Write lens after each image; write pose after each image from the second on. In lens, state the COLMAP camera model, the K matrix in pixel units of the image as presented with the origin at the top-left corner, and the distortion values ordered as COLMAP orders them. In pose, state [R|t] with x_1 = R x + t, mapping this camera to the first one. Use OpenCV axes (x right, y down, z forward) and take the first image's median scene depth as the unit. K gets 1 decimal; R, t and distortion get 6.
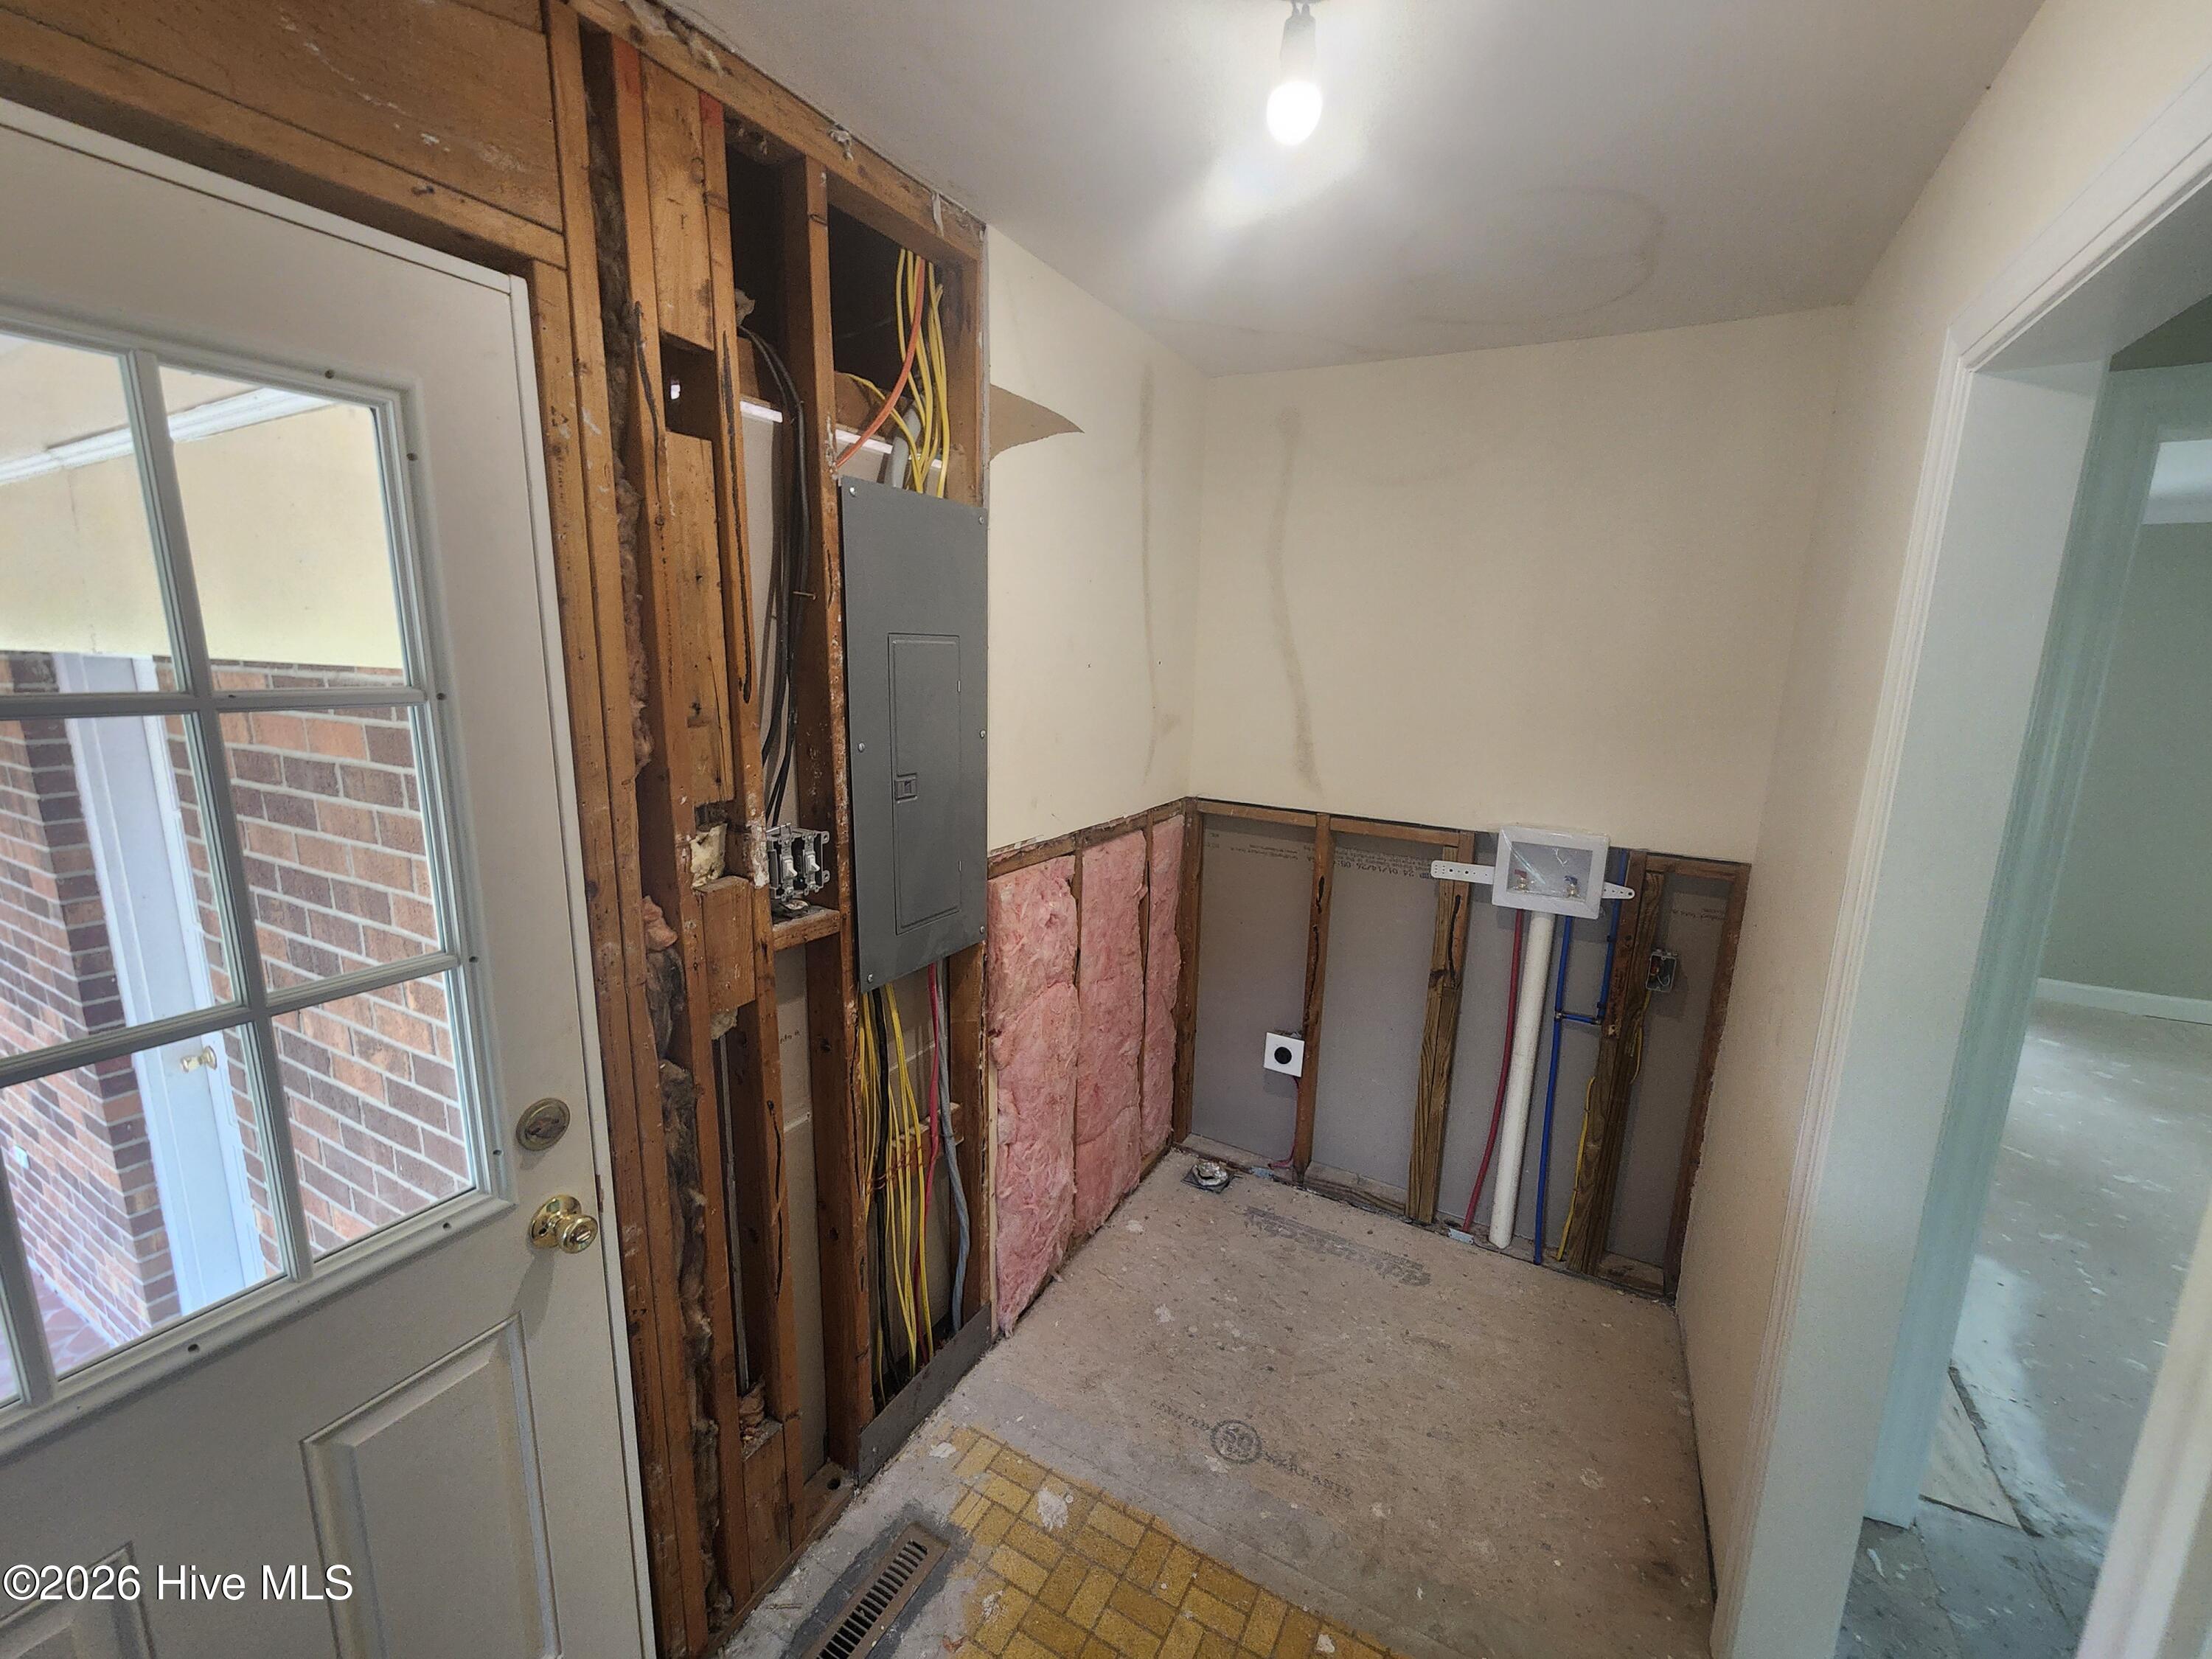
lens RADIAL K [[914.6, 0, 1109.2], [0, 914.6, 834.7], [0, 0, 1]] dist [-0.001428, 0.000311]
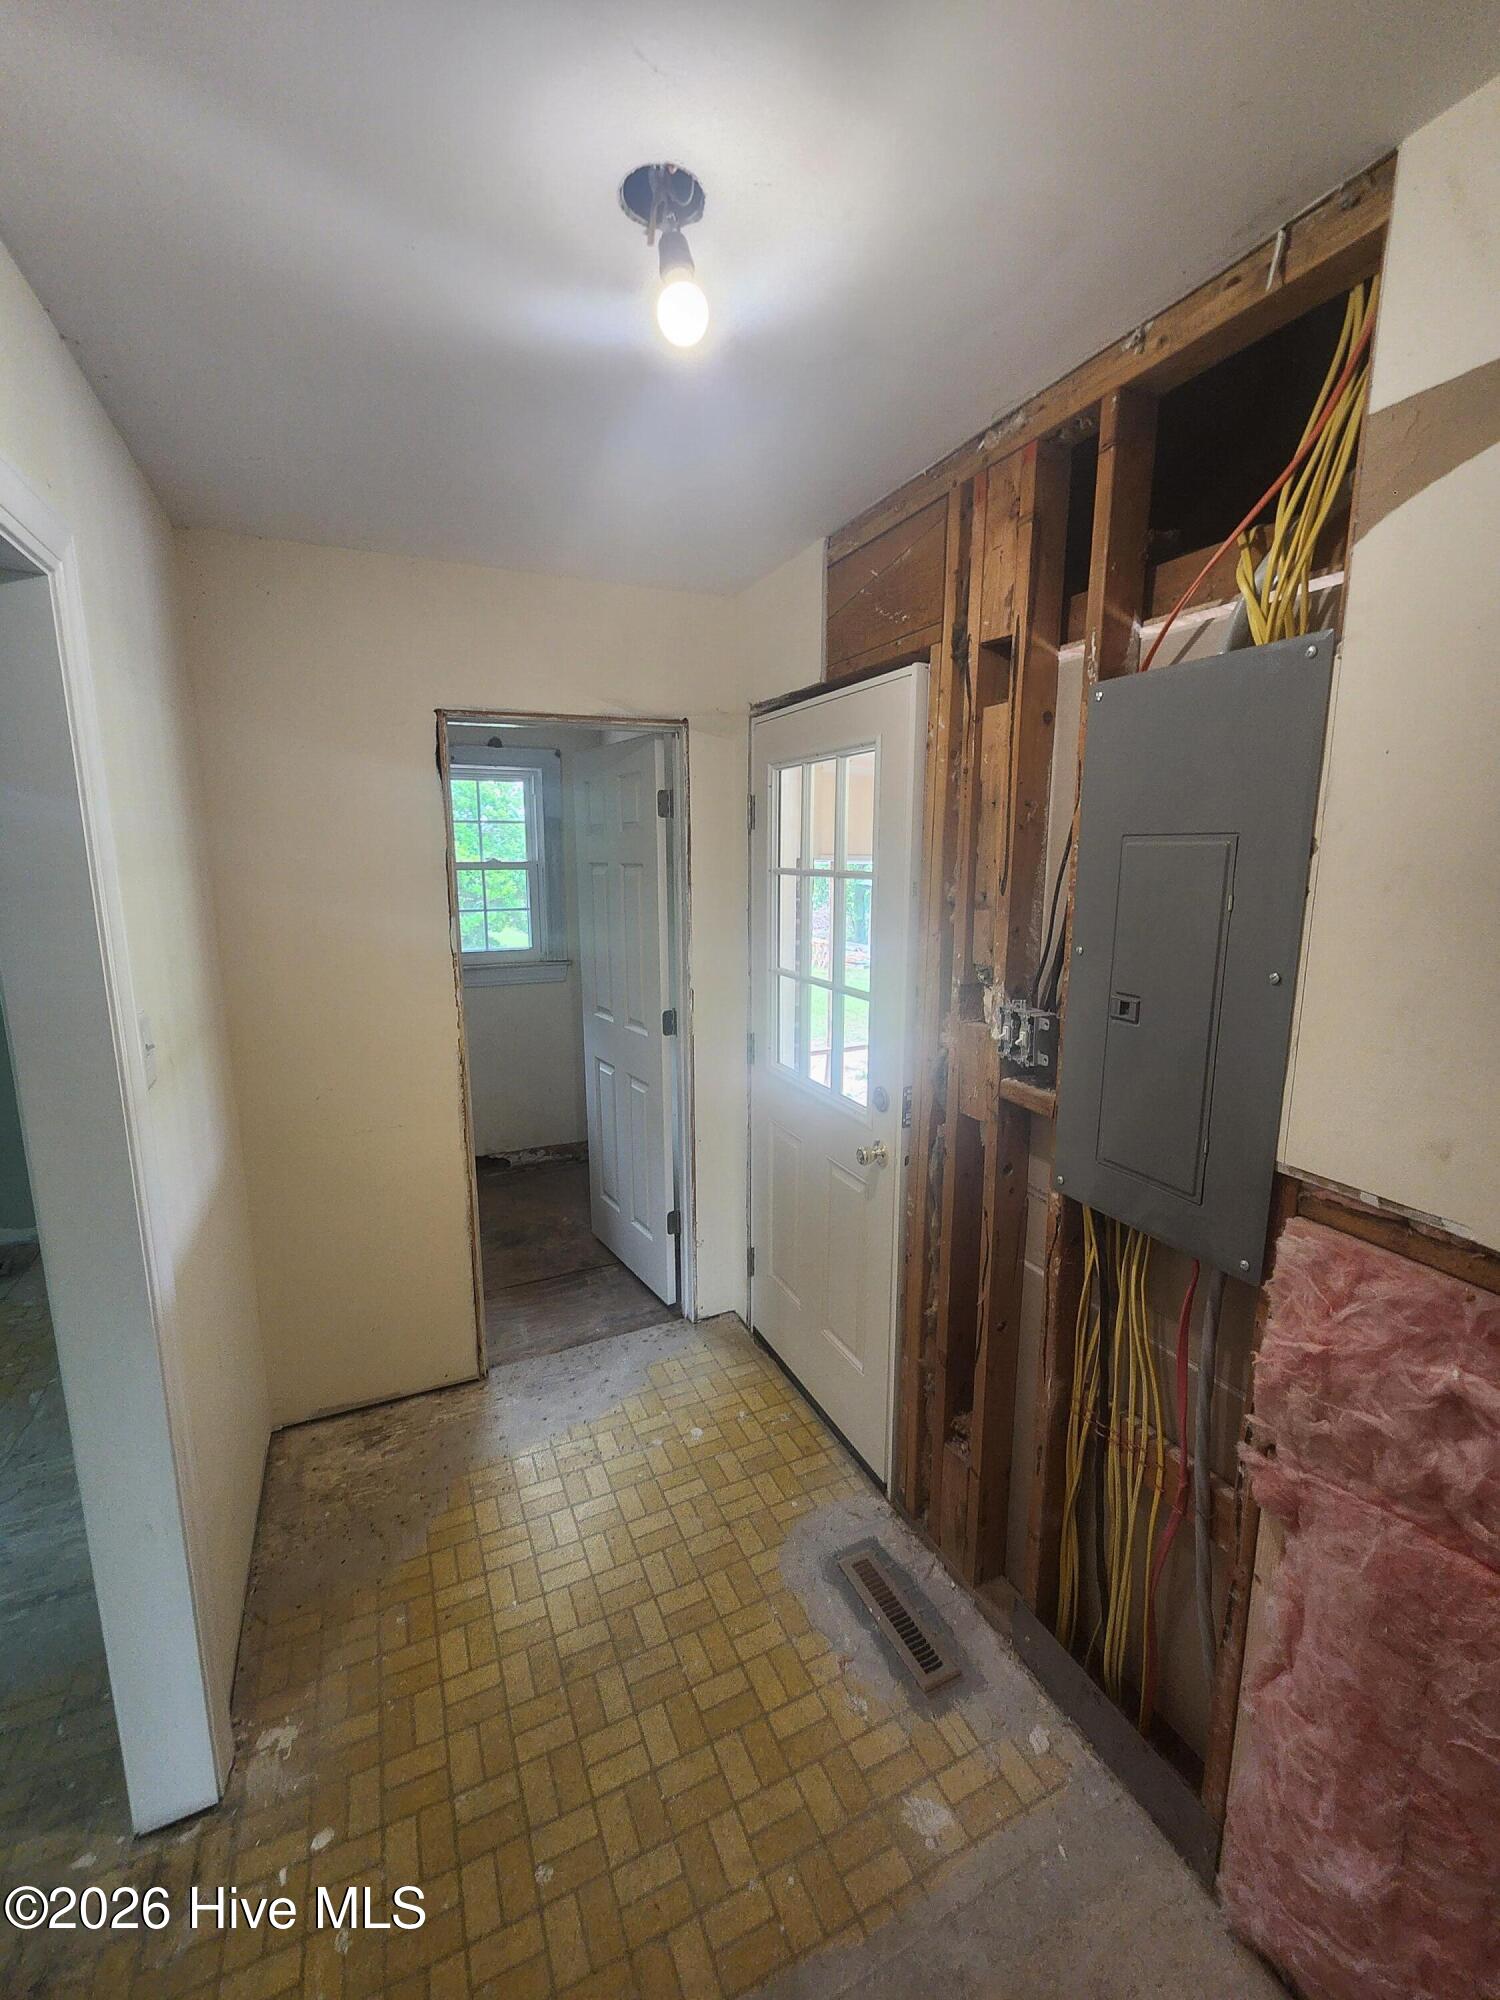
lens RADIAL K [[818.3, 0, 744.8], [0, 818.3, 996.5], [0, 0, 1]] dist [0.000968, 0.000493]
pose [[-0.596845, 0.117079, -0.793768, 0.660344], [-0.176317, 0.945976, 0.272105, -0.225001], [0.782744, 0.302359, -0.543959, 1.202670]]
